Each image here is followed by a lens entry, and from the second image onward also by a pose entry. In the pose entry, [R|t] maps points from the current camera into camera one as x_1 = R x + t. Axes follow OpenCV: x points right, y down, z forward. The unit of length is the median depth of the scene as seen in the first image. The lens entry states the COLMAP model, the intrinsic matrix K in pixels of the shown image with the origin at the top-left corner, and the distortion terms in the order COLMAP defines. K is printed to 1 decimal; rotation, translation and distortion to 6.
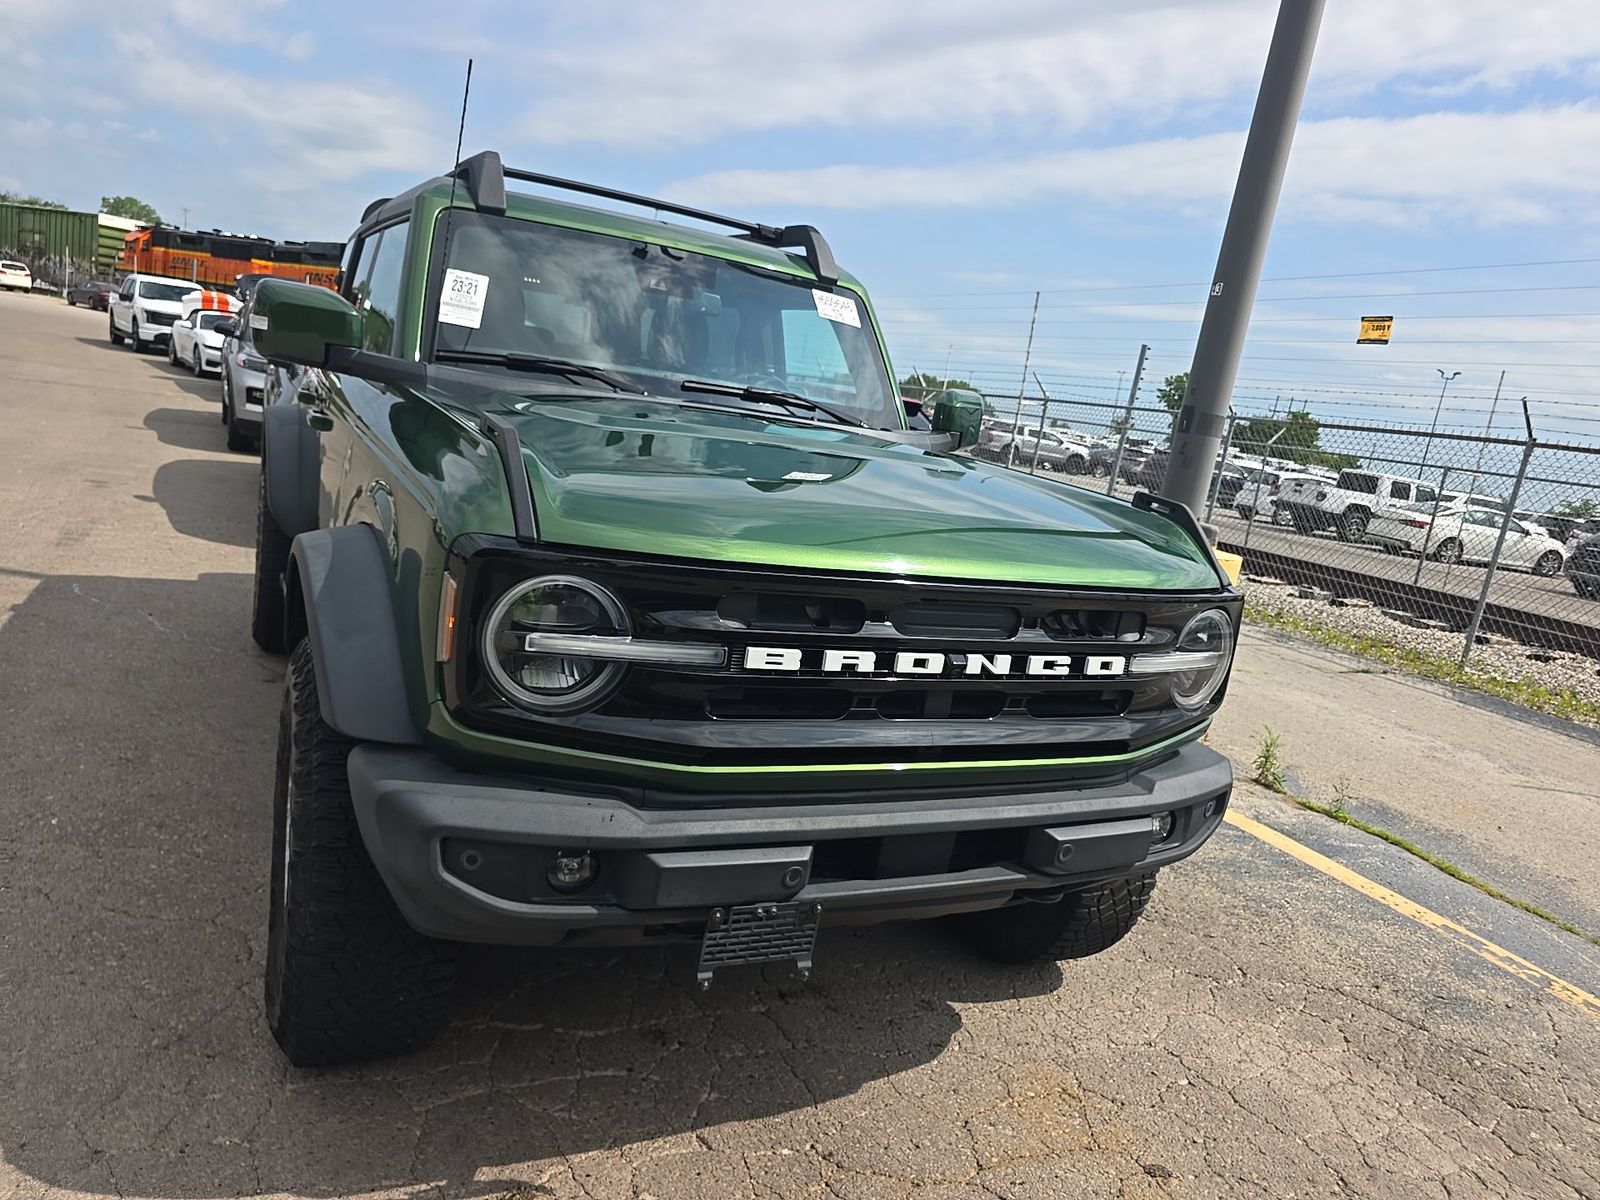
lens RADIAL K [[1101.3, 0, 796.5], [0, 1101.3, 580.9], [0, 0, 1]] dist [0.056691, -0.061484]
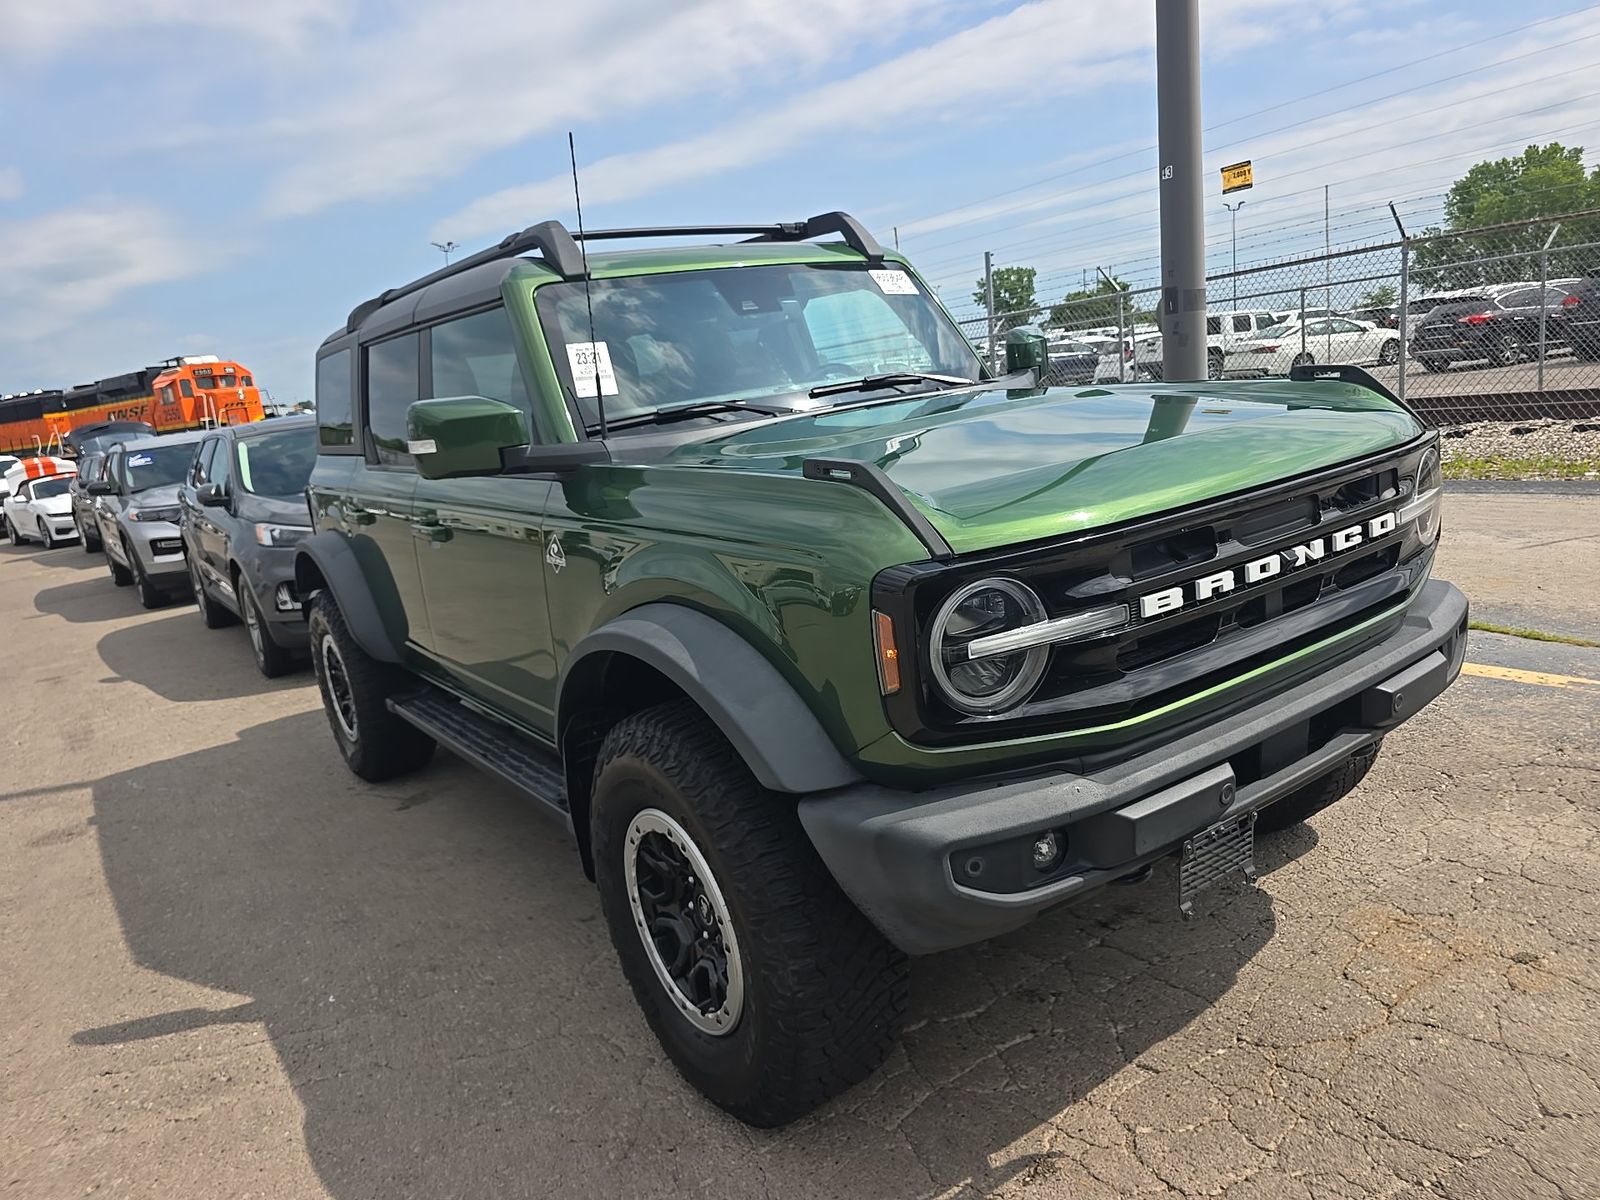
lens RADIAL K [[1101.3, 0, 796.5], [0, 1101.3, 580.9], [0, 0, 1]] dist [0.056691, -0.061484]
pose [[0.952056, -0.290902, 0.094687, -0.226190], [0.289041, 0.956744, 0.033124, -0.042483], [-0.100227, -0.004167, 0.994956, -0.008967]]
